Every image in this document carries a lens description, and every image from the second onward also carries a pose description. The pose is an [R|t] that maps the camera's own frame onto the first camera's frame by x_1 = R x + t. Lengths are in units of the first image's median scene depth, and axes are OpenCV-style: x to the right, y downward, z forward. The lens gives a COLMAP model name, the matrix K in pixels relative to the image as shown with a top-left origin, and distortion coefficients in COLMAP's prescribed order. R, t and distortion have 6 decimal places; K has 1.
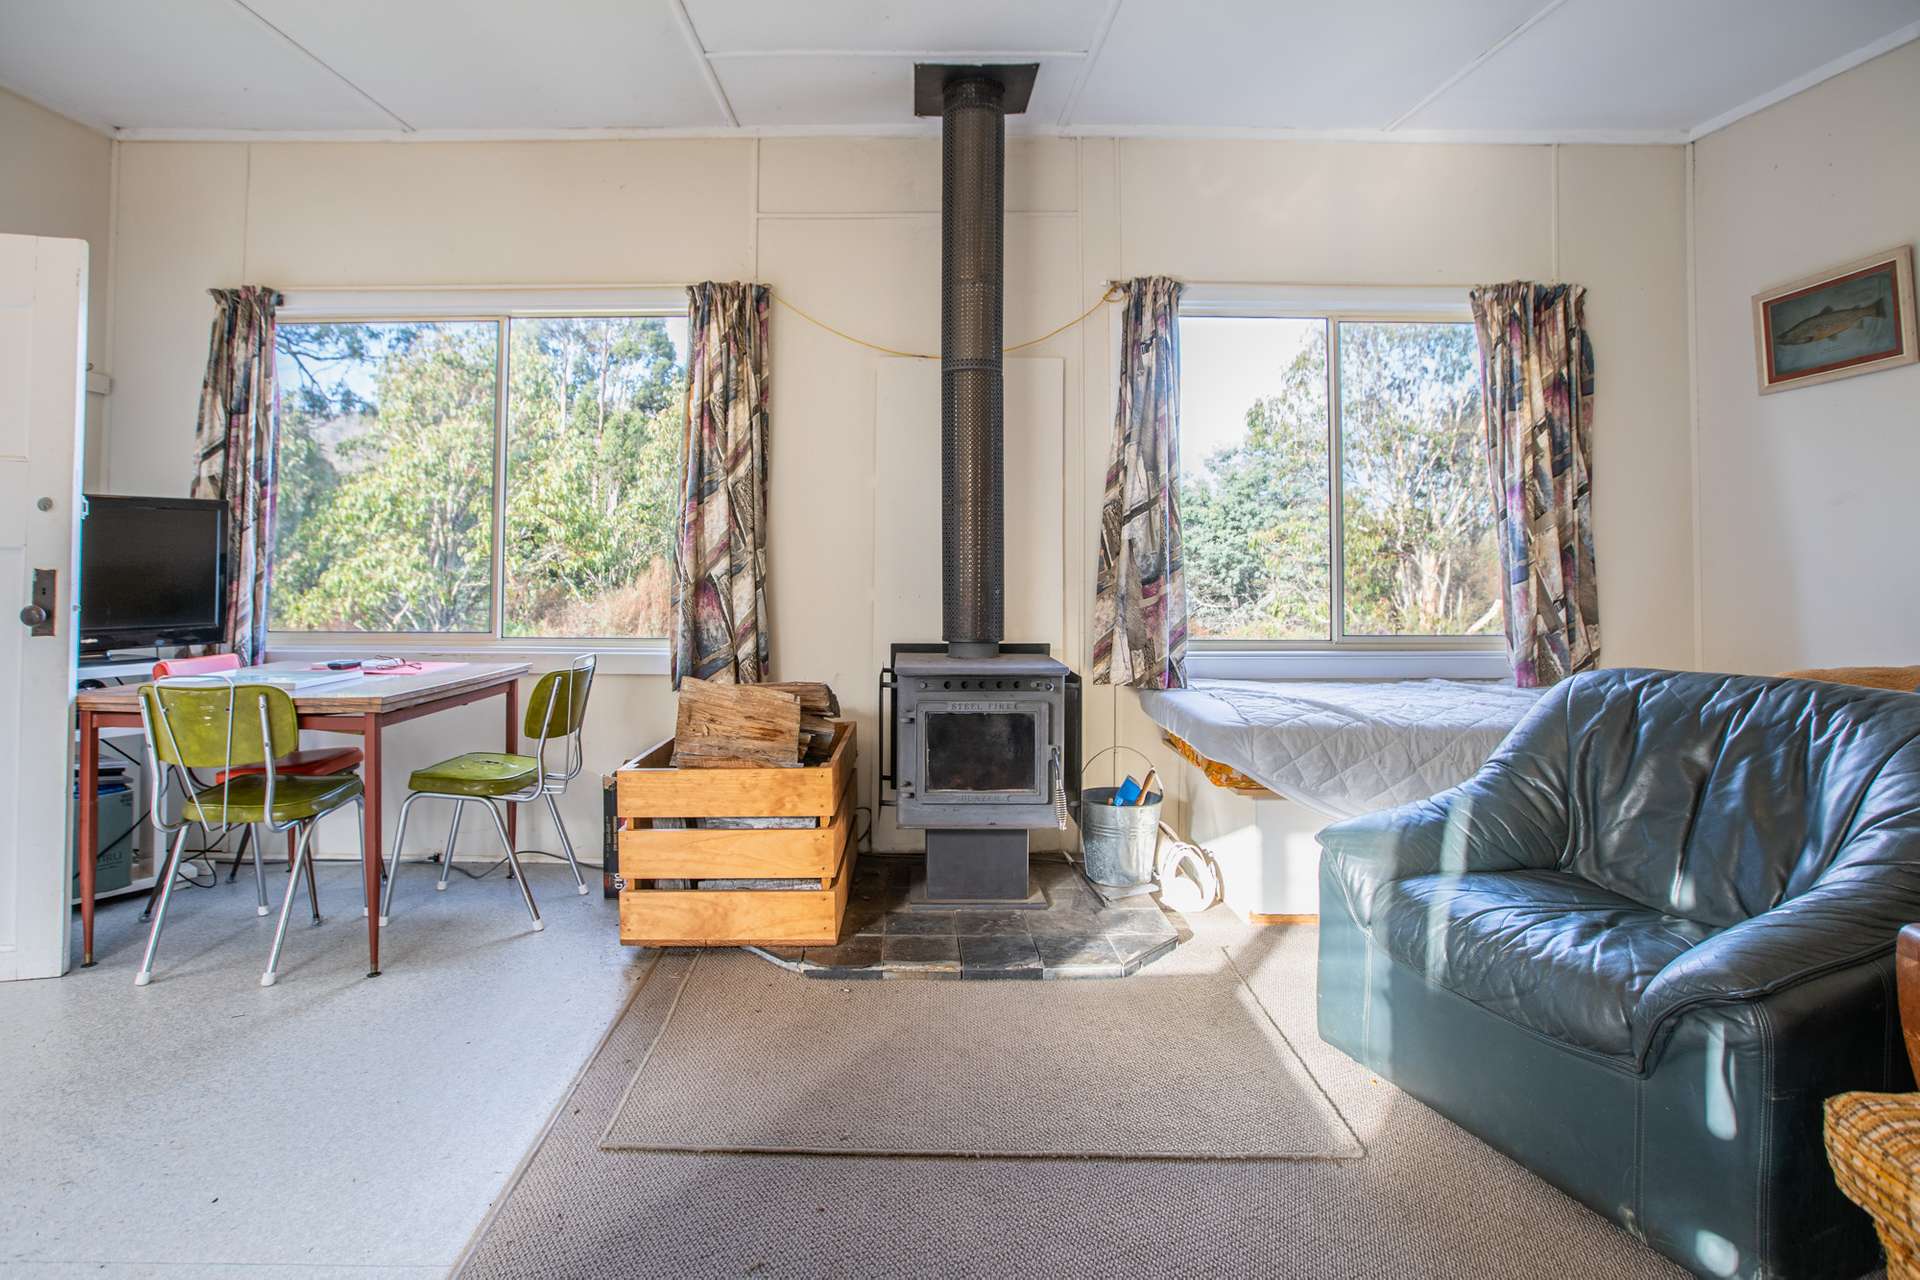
lens RADIAL K [[968.2, 0, 924.9], [0, 968.2, 563.4], [0, 0, 1]] dist [-0.032127, 0.002844]
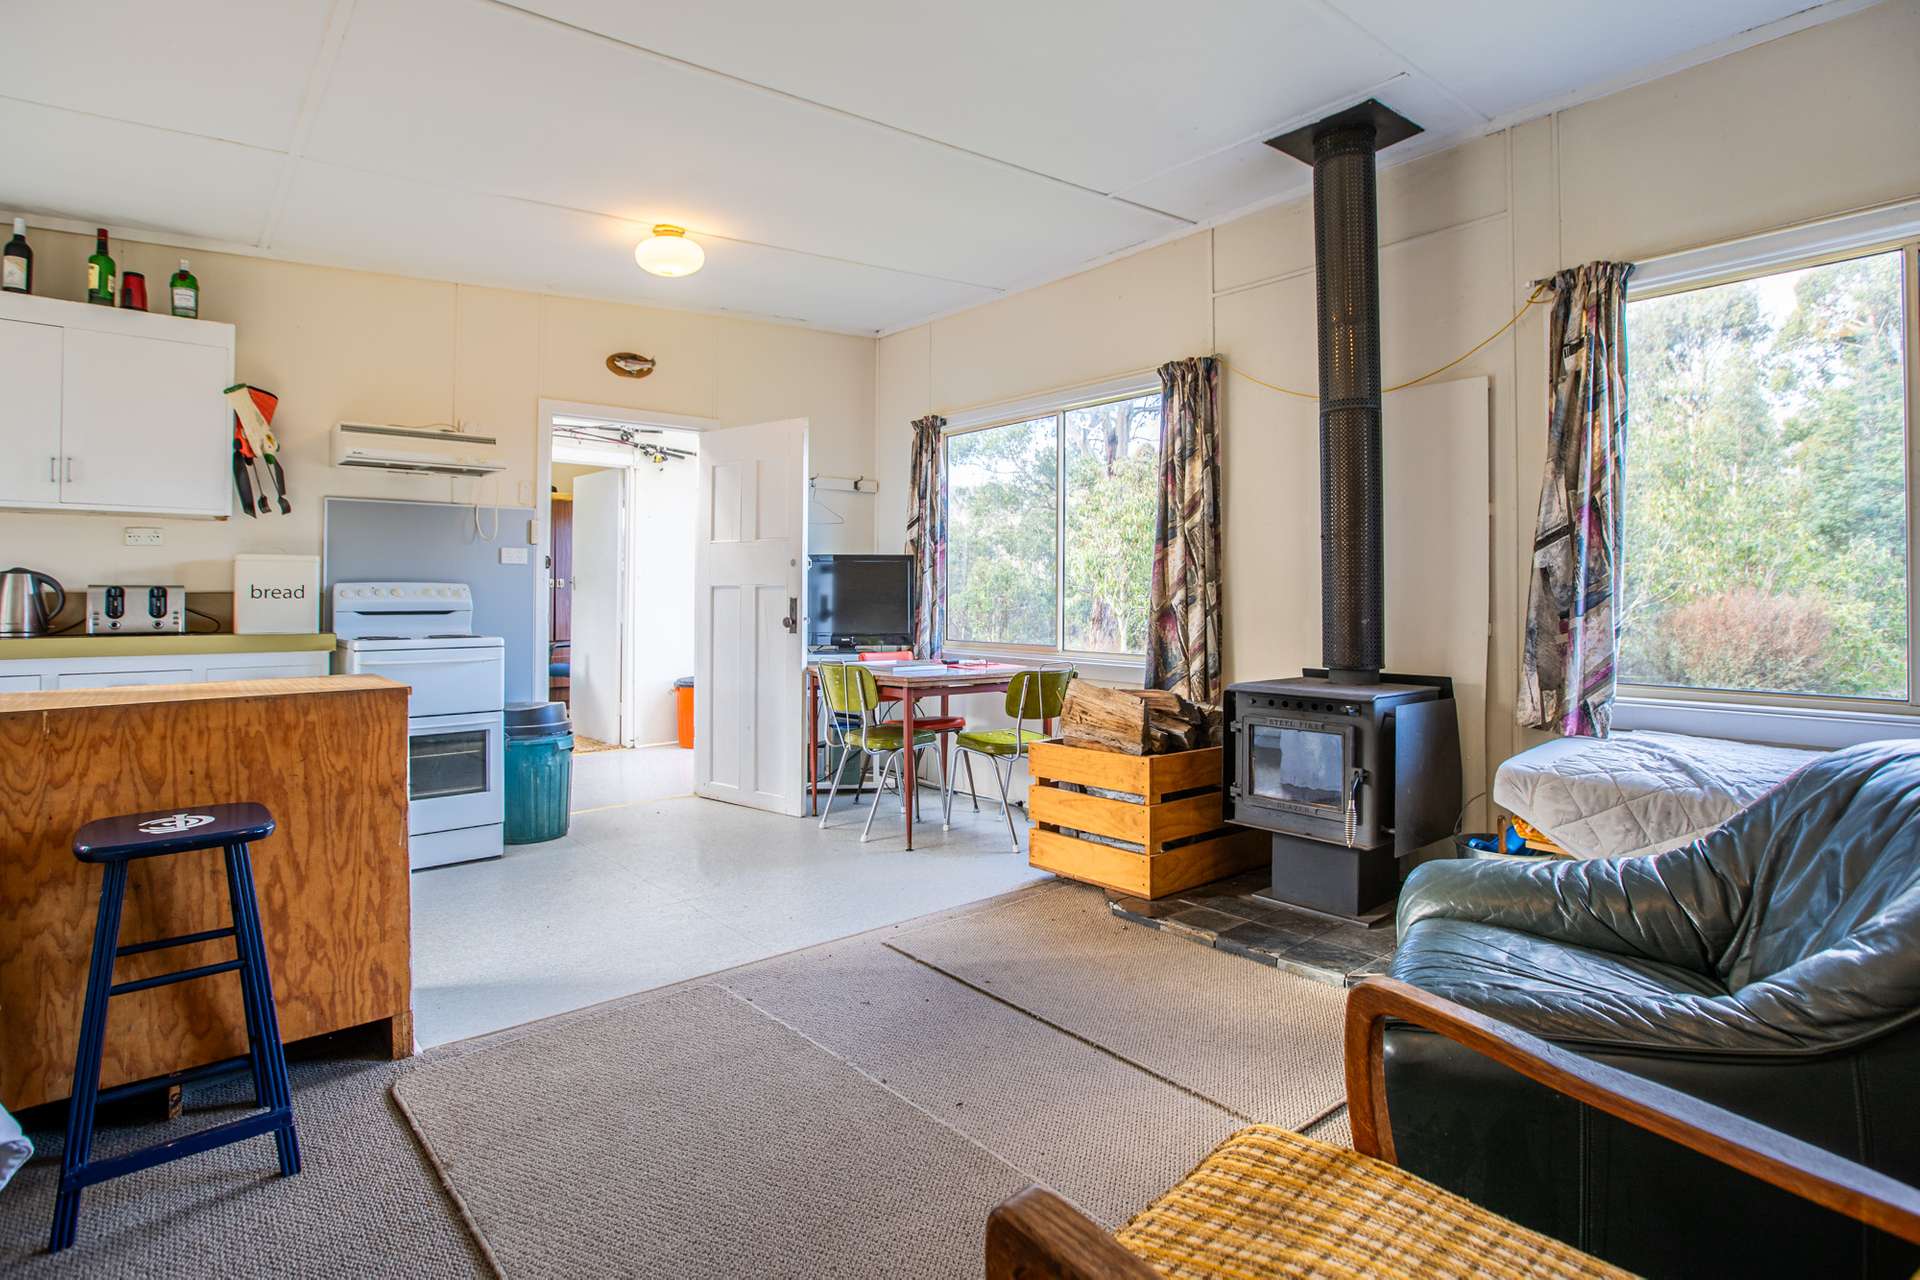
lens RADIAL K [[968.2, 0, 962.0], [0, 968.2, 626.0], [0, 0, 1]] dist [-0.032127, 0.002844]
pose [[0.652262, 0.023297, -0.757636, 0.530224], [-0.002186, 0.999581, 0.028855, 0.005139], [0.757991, -0.017164, 0.652040, 0.006550]]
